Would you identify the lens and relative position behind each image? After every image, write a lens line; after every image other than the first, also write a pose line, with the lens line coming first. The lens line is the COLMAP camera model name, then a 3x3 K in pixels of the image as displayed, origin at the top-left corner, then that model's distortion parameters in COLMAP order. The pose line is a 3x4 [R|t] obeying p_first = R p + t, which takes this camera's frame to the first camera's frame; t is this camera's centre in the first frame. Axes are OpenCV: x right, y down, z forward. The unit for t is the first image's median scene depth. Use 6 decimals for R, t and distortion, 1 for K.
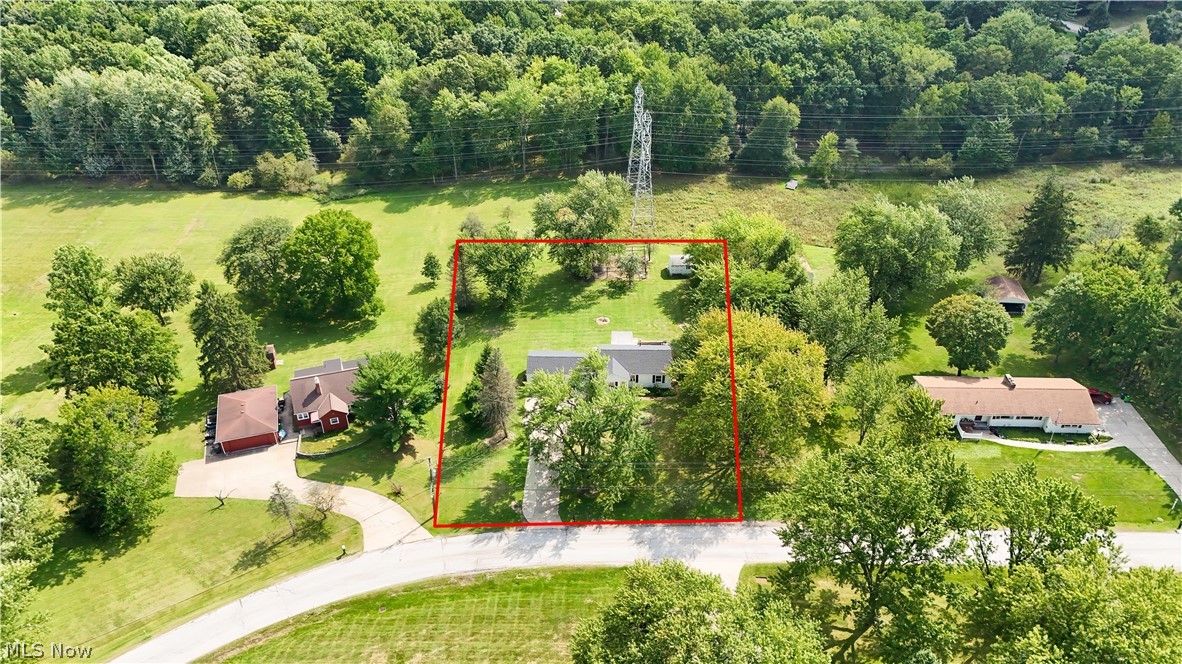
lens RADIAL K [[868.4, 0, 589.5], [0, 868.4, 327.8], [0, 0, 1]] dist [0.005398, -0.001331]
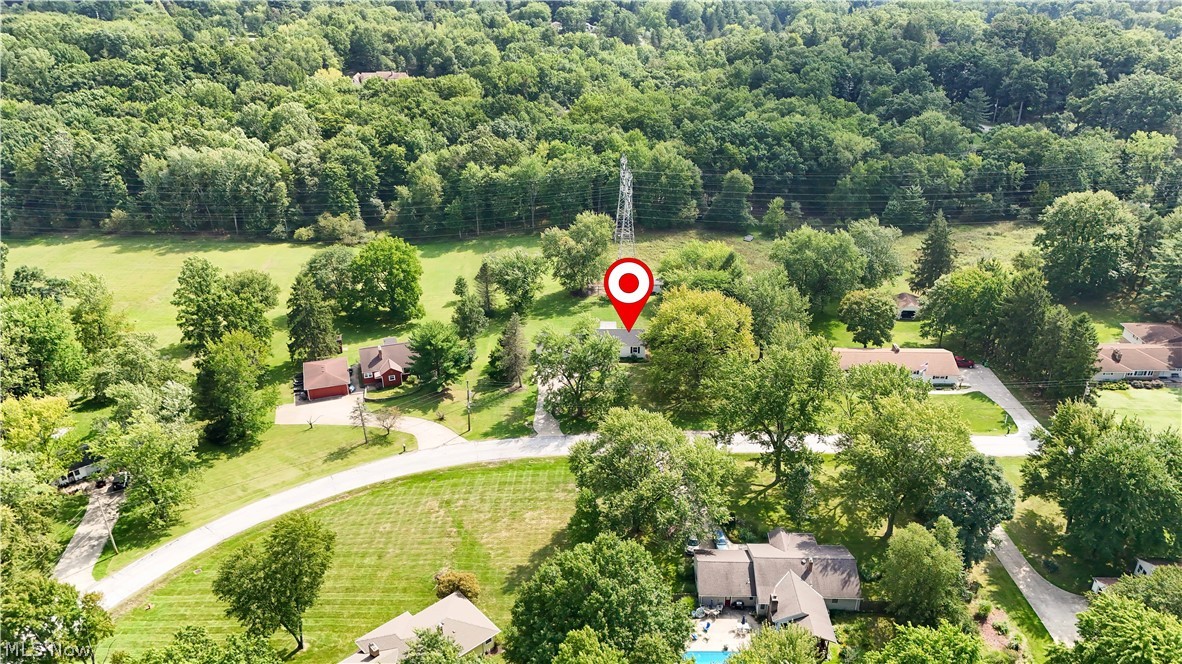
lens RADIAL K [[868.4, 0, 591.2], [0, 868.4, 335.9], [0, 0, 1]] dist [0.005398, -0.001331]
pose [[1.000000, 0.000603, 0.000231, 0.008653], [-0.000566, 0.990709, -0.136001, 0.158958], [-0.000311, 0.136000, 0.990709, -0.234844]]
